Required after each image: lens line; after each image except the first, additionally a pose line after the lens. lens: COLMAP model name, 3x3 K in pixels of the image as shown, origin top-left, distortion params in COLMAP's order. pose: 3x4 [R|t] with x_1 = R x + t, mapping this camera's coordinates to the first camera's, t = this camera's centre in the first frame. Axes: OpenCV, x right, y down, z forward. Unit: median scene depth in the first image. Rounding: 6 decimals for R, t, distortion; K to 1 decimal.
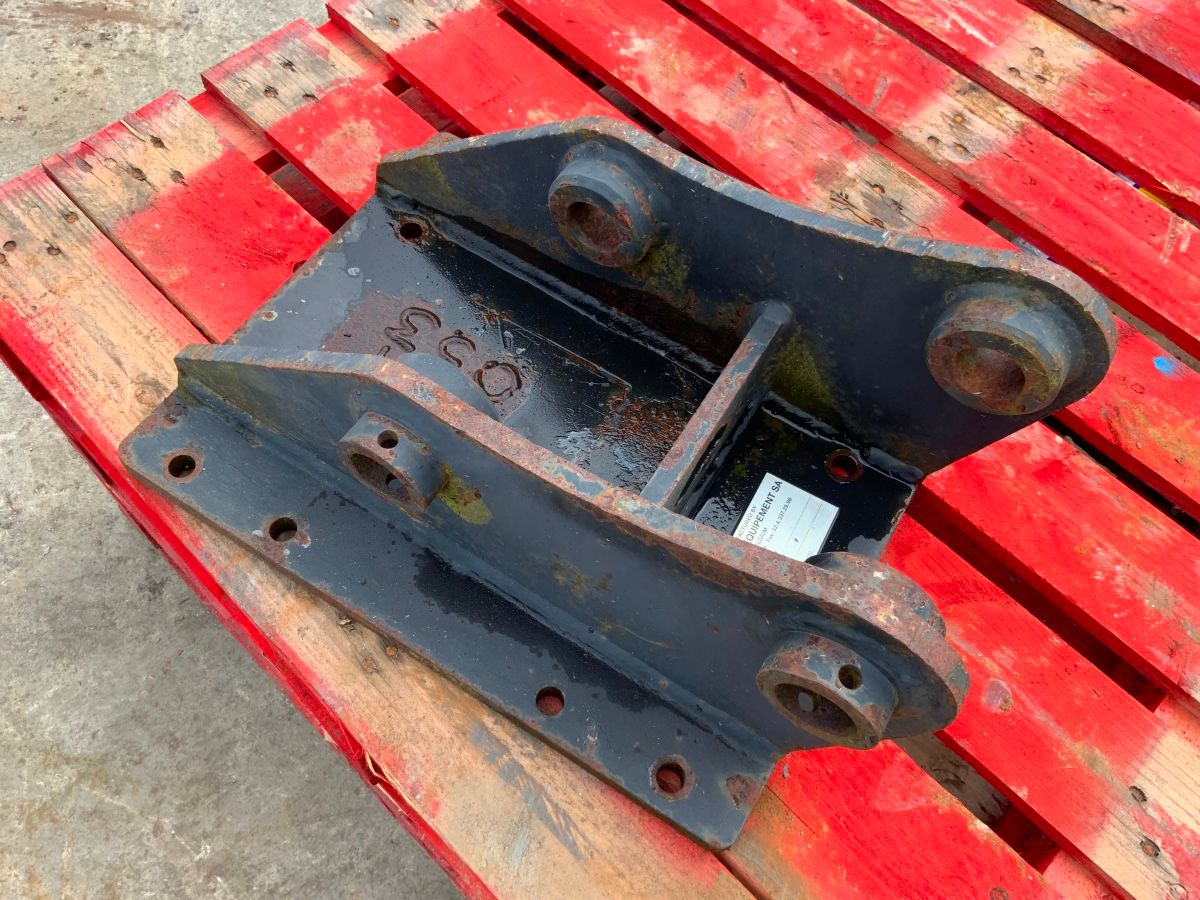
lens RADIAL K [[999.8, 0, 600.0], [0, 999.8, 450.0], [0, 0, 1]] dist [0.067515, -0.146549]
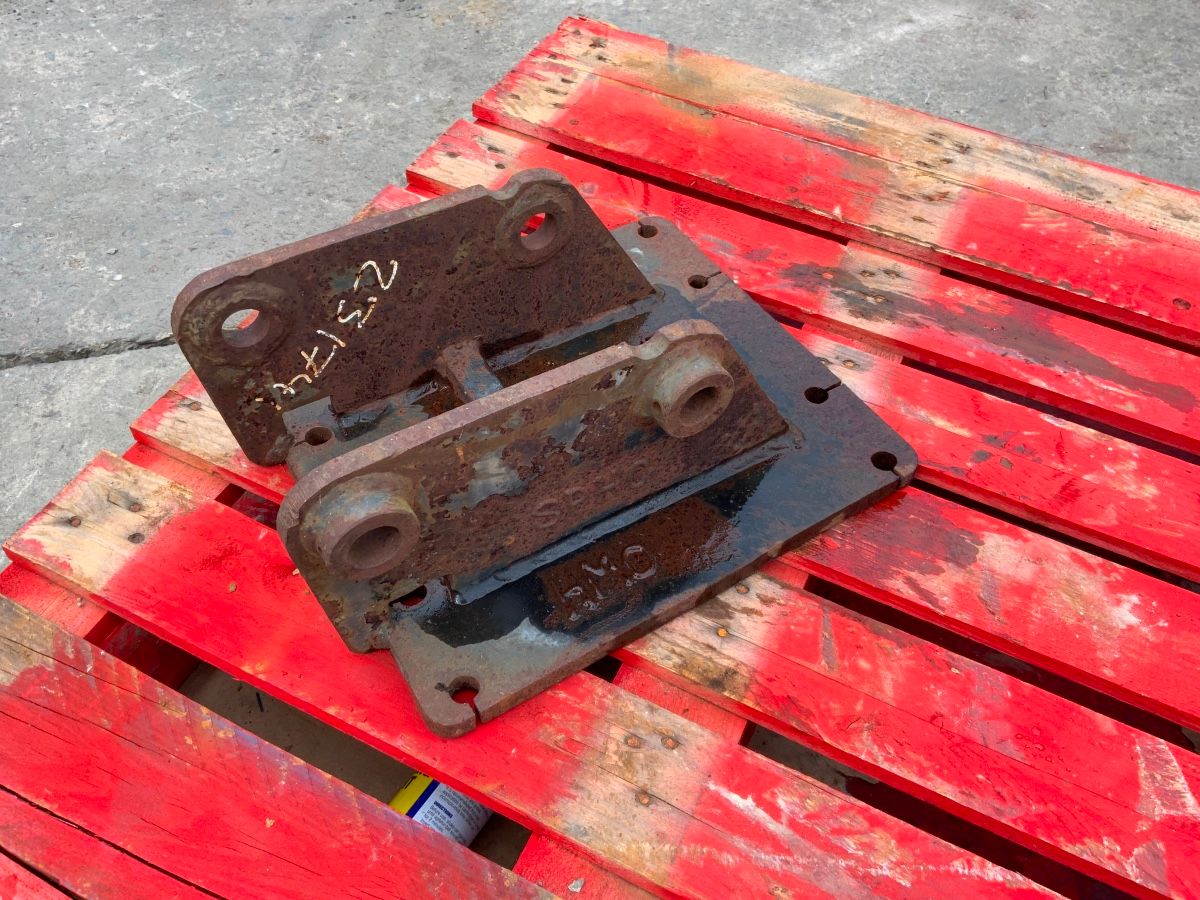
lens RADIAL K [[999.8, 0, 600.0], [0, 999.8, 450.0], [0, 0, 1]] dist [0.067515, -0.146549]
pose [[-0.946691, 0.177976, -0.268515, 0.668729], [-0.315128, -0.338631, 0.886580, -1.001182], [0.066863, 0.923934, 0.376664, 0.594332]]
